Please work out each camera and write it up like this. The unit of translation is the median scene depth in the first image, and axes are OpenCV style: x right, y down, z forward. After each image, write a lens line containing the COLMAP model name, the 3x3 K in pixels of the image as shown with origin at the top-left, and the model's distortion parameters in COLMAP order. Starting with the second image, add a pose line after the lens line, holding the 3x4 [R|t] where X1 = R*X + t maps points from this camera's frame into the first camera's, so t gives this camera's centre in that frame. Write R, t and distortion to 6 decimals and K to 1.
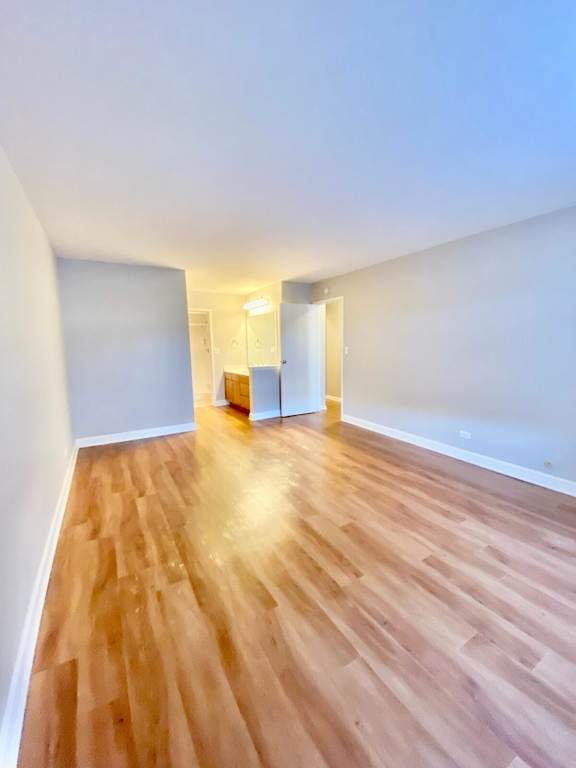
lens RADIAL K [[315.5, 0, 288.0], [0, 315.5, 384.0], [0, 0, 1]] dist [0.000662, -0.000617]
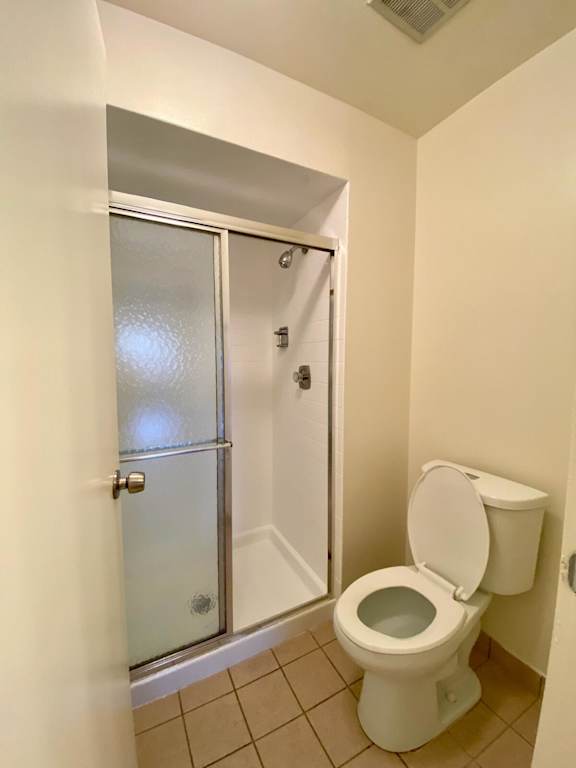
lens RADIAL K [[315.5, 0, 288.0], [0, 315.5, 384.0], [0, 0, 1]] dist [0.000662, -0.000617]
pose [[0.997960, 0.029686, -0.056527, -0.282075], [-0.032495, 0.998248, -0.049447, -0.103490], [0.054960, 0.051183, 0.997176, 0.887535]]
